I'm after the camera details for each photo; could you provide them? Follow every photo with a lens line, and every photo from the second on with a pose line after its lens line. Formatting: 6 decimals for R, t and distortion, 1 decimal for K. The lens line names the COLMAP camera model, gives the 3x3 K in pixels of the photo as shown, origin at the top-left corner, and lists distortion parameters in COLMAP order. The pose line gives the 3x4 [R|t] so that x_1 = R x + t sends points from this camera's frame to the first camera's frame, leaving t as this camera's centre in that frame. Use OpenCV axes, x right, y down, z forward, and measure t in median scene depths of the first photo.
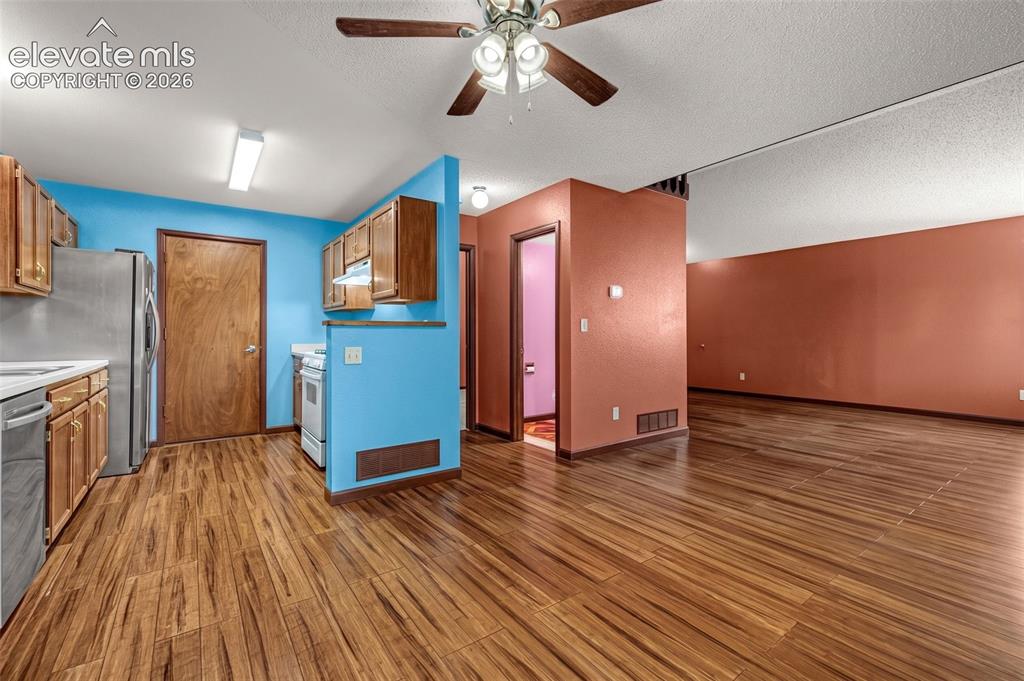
lens RADIAL K [[447.3, 0, 508.8], [0, 447.3, 336.9], [0, 0, 1]] dist [0.009719, 0.001324]
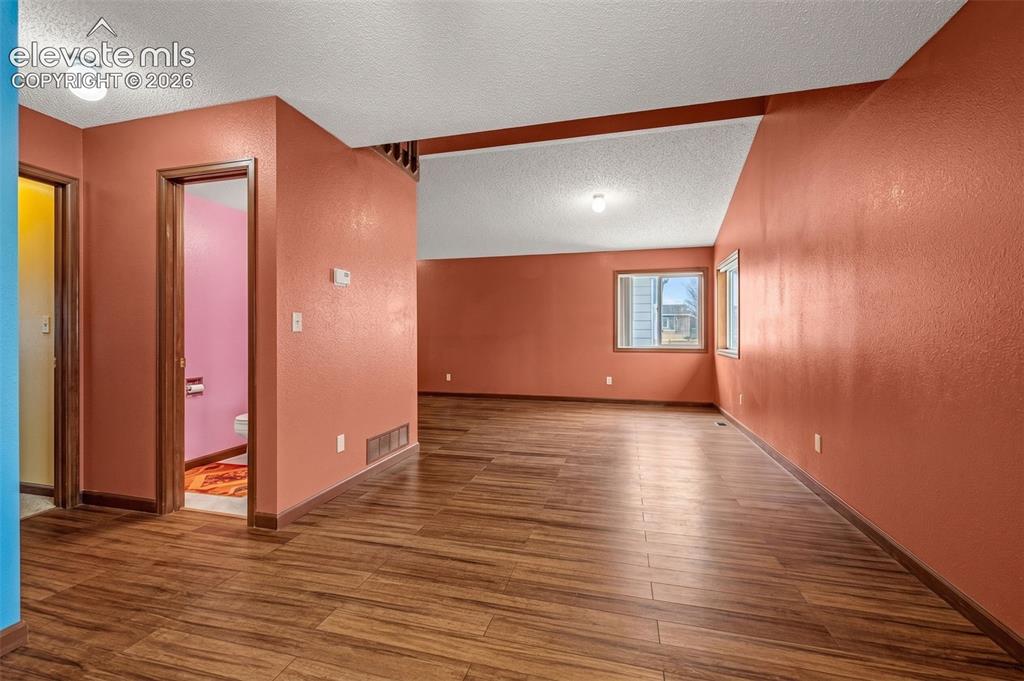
lens RADIAL K [[447.3, 0, 505.4], [0, 447.3, 334.4], [0, 0, 1]] dist [0.009719, 0.001324]
pose [[0.787679, 0.002179, 0.616082, -0.001703], [0.003412, 0.999963, -0.007900, -0.000155], [-0.616076, 0.008325, 0.787642, 0.240162]]
